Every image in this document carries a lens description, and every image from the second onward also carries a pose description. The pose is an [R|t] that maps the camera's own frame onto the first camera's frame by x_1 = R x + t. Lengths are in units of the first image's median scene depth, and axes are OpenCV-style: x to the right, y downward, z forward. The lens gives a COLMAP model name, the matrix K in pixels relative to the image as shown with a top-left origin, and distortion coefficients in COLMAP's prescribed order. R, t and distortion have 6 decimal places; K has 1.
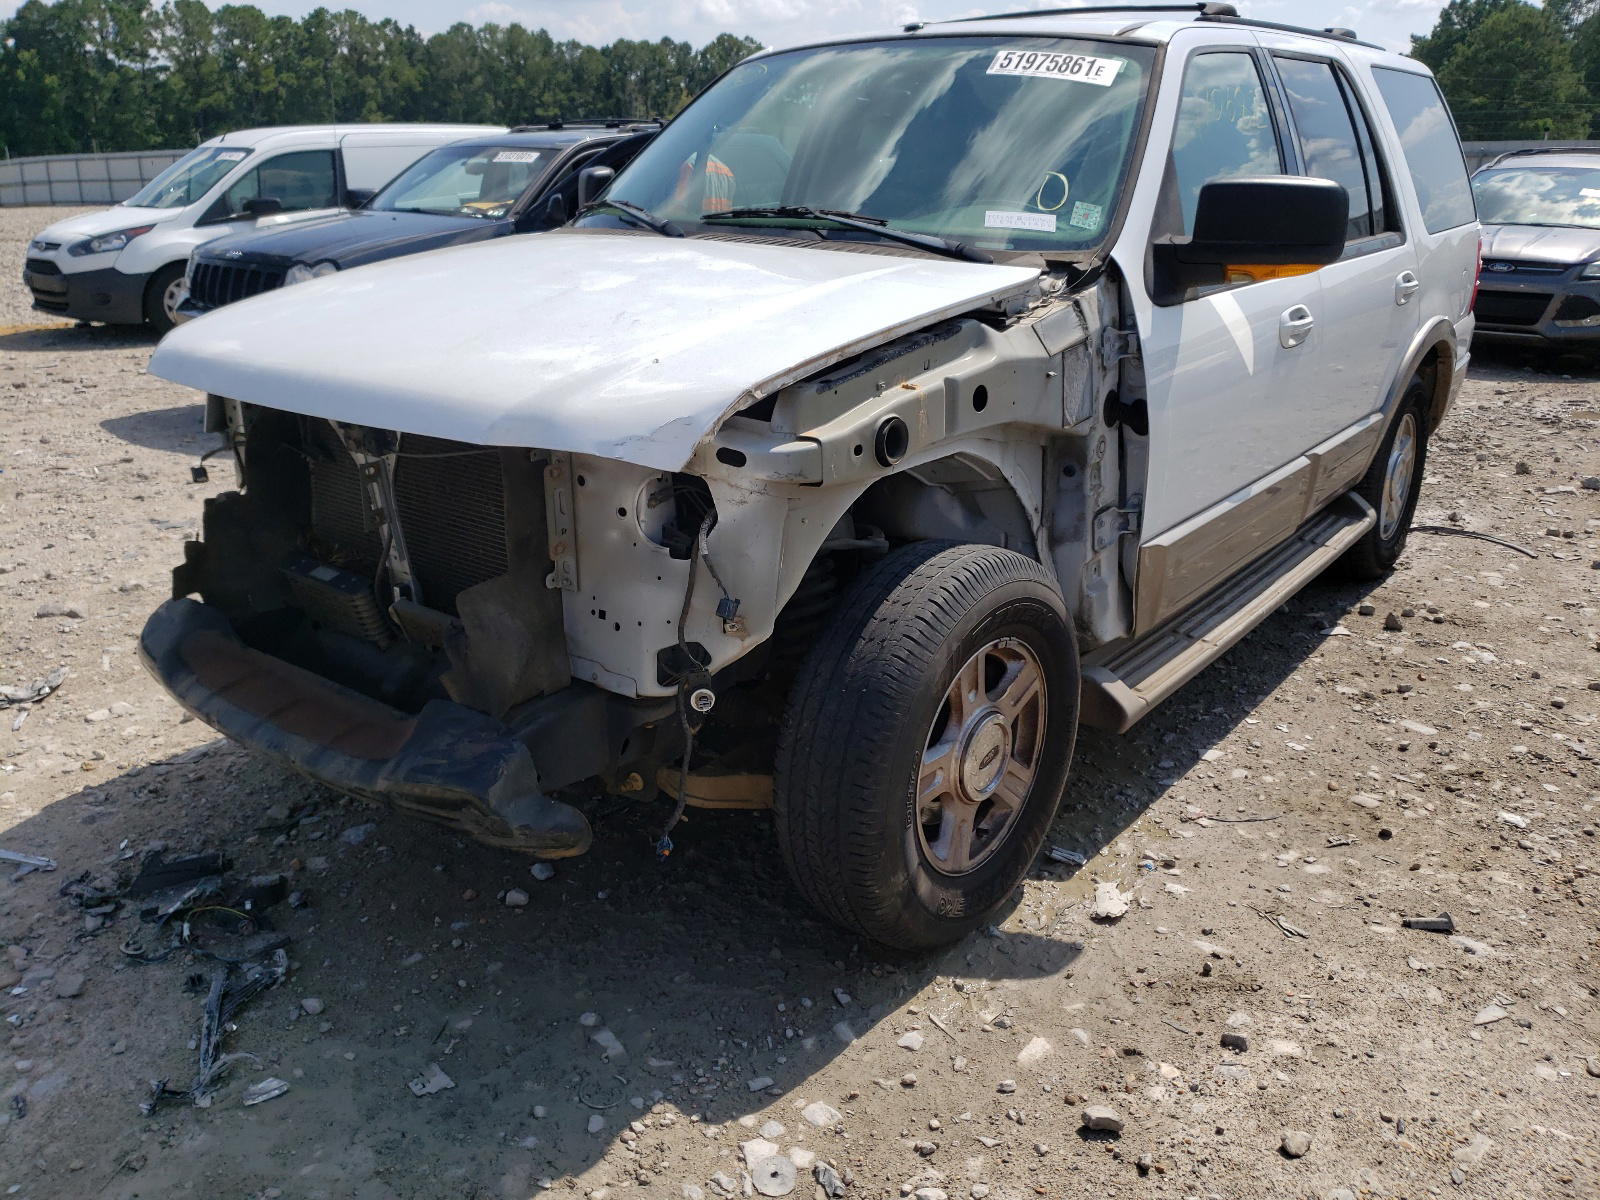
lens RADIAL K [[1277.8, 0, 800.0], [0, 1277.8, 600.0], [0, 0, 1]] dist [0.046161, 0.000622]
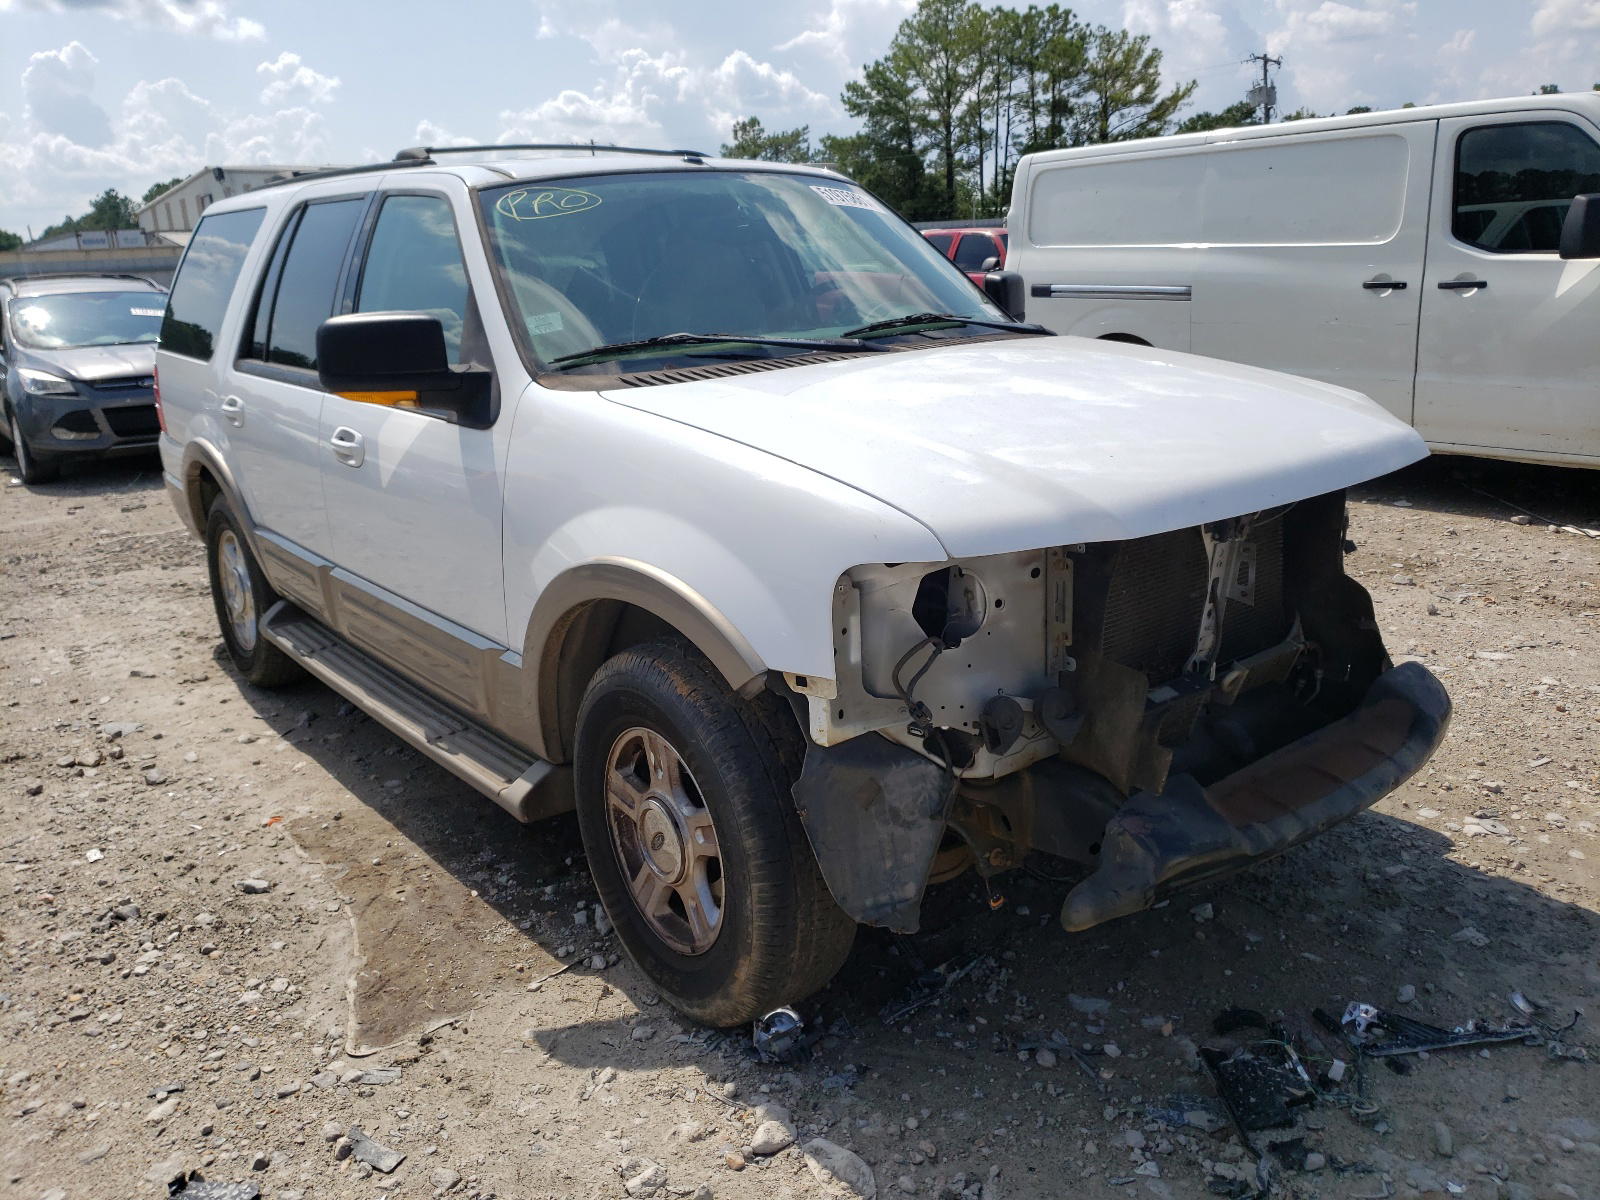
lens RADIAL K [[1233.9, 0, 800.0], [0, 1233.9, 600.0], [0, 0, 1]] dist [0.006242, -0.002237]
pose [[0.220186, -0.276039, 0.935586, -1.417301], [0.364972, 0.912773, 0.183414, -0.394113], [-0.904607, 0.301077, 0.301726, 1.051271]]
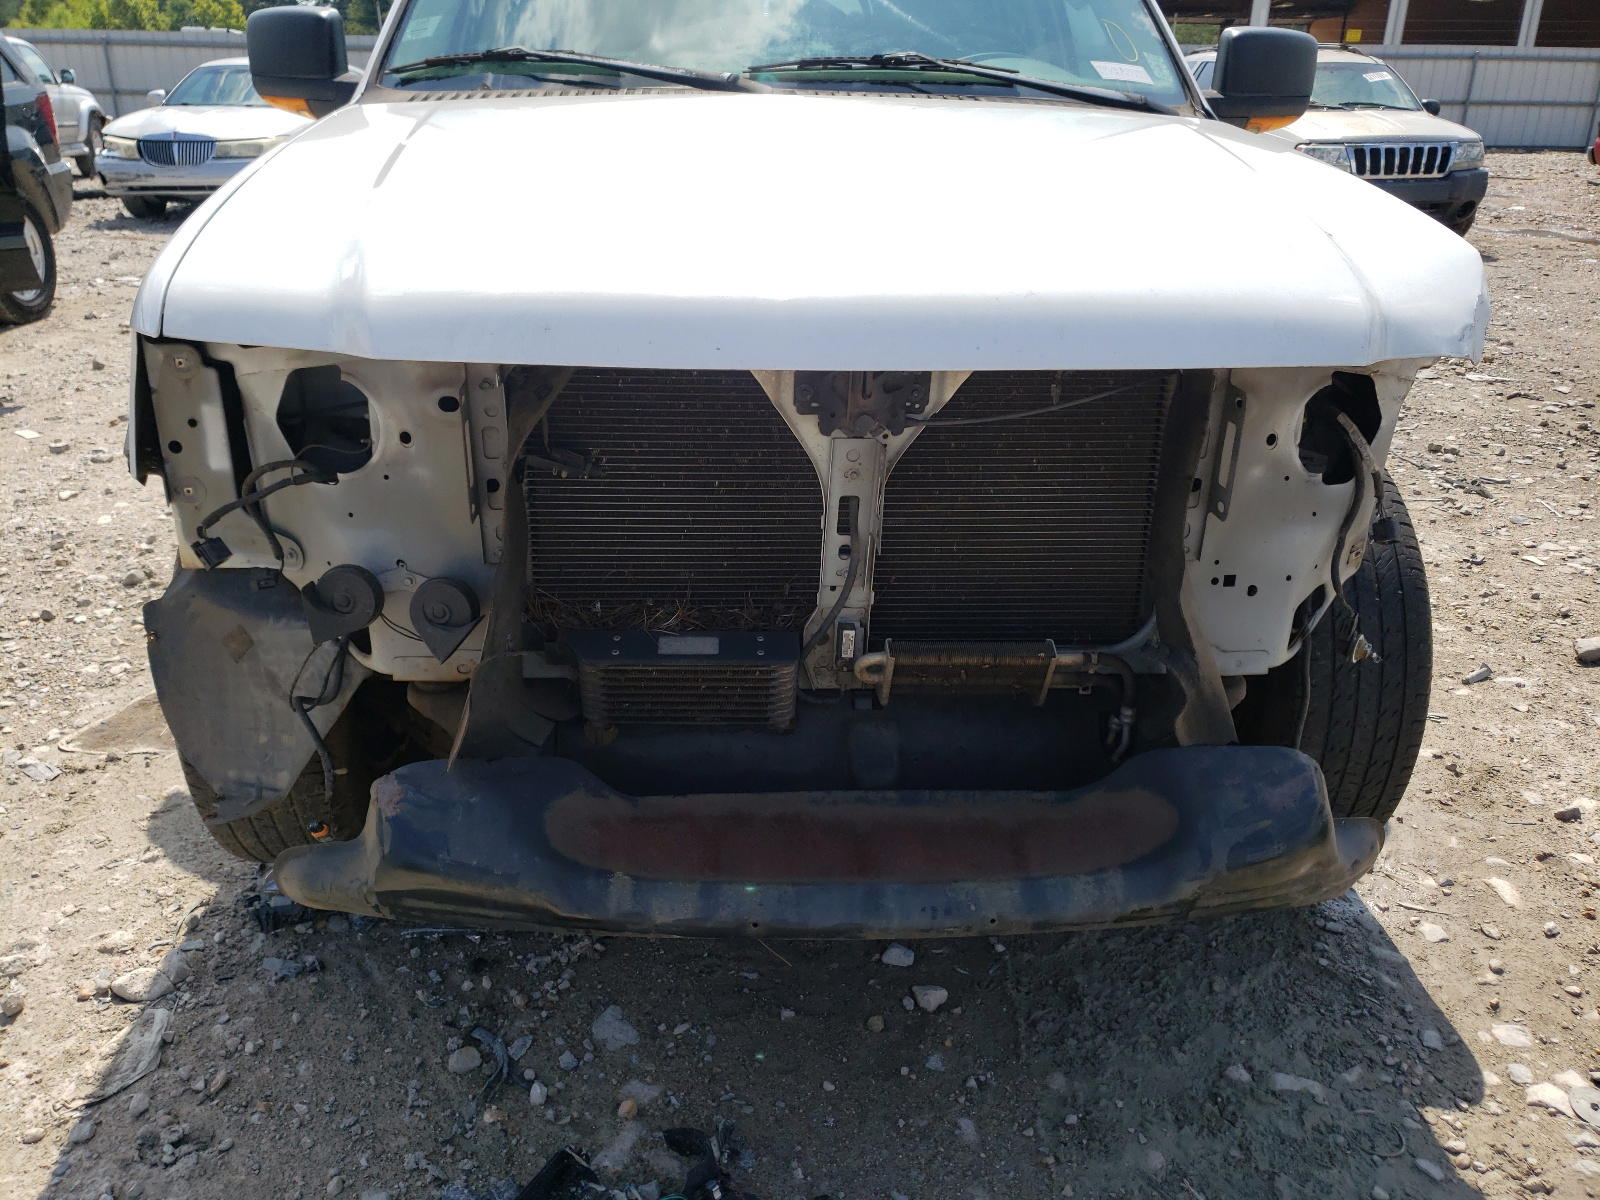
lens RADIAL K [[1208.0, 0, 808.1], [0, 1208.0, 631.7], [0, 0, 1]] dist [0.010901, 0.001207]
pose [[0.749579, -0.265833, 0.606188, -0.746084], [0.206831, 0.964019, 0.166997, -0.124340], [-0.628770, 0.000202, 0.777591, 0.570260]]
